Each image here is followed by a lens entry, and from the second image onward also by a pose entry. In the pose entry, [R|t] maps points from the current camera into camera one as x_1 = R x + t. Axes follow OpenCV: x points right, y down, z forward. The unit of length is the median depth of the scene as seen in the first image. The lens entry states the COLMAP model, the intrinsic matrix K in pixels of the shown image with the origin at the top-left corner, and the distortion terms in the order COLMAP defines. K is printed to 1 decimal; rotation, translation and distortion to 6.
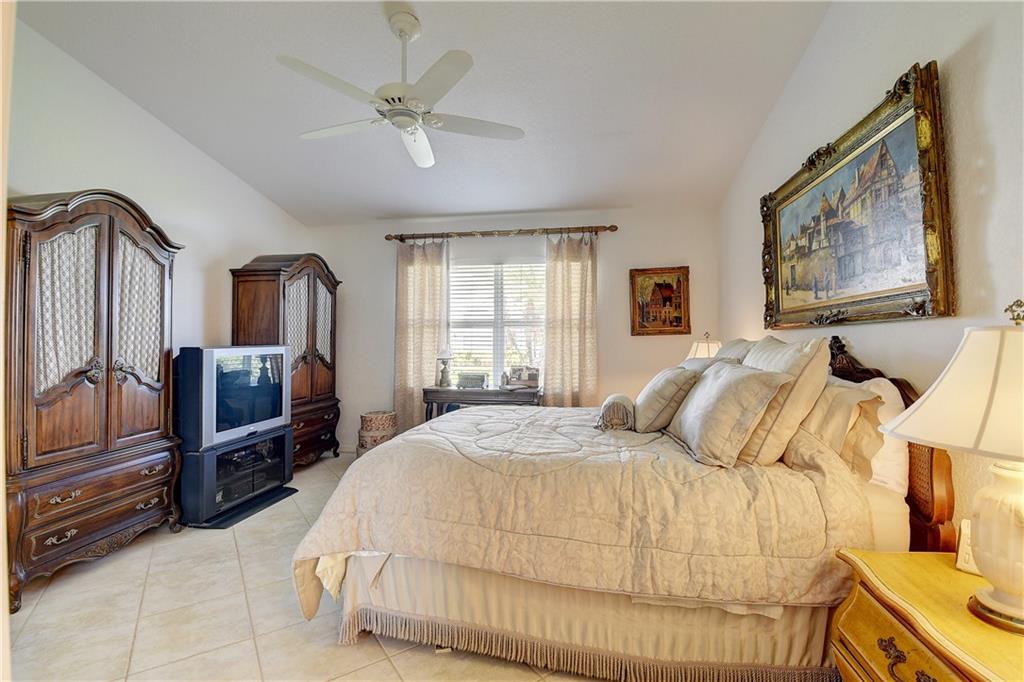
lens RADIAL K [[450.0, 0, 510.6], [0, 450.0, 338.0], [0, 0, 1]] dist [0.000669, -0.016173]
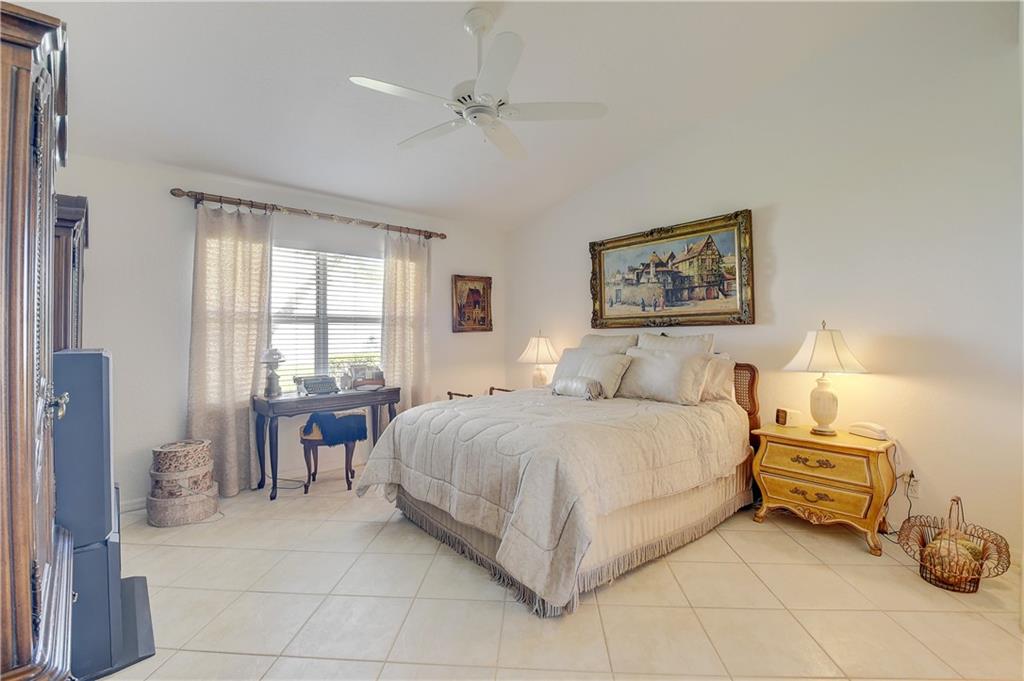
lens RADIAL K [[450.0, 0, 516.6], [0, 450.0, 334.6], [0, 0, 1]] dist [0.000669, -0.016173]
pose [[0.622428, -0.002397, 0.782673, -0.526346], [0.004485, 0.999990, -0.000504, 0.000519], [-0.782664, 0.003824, 0.622433, 0.168402]]
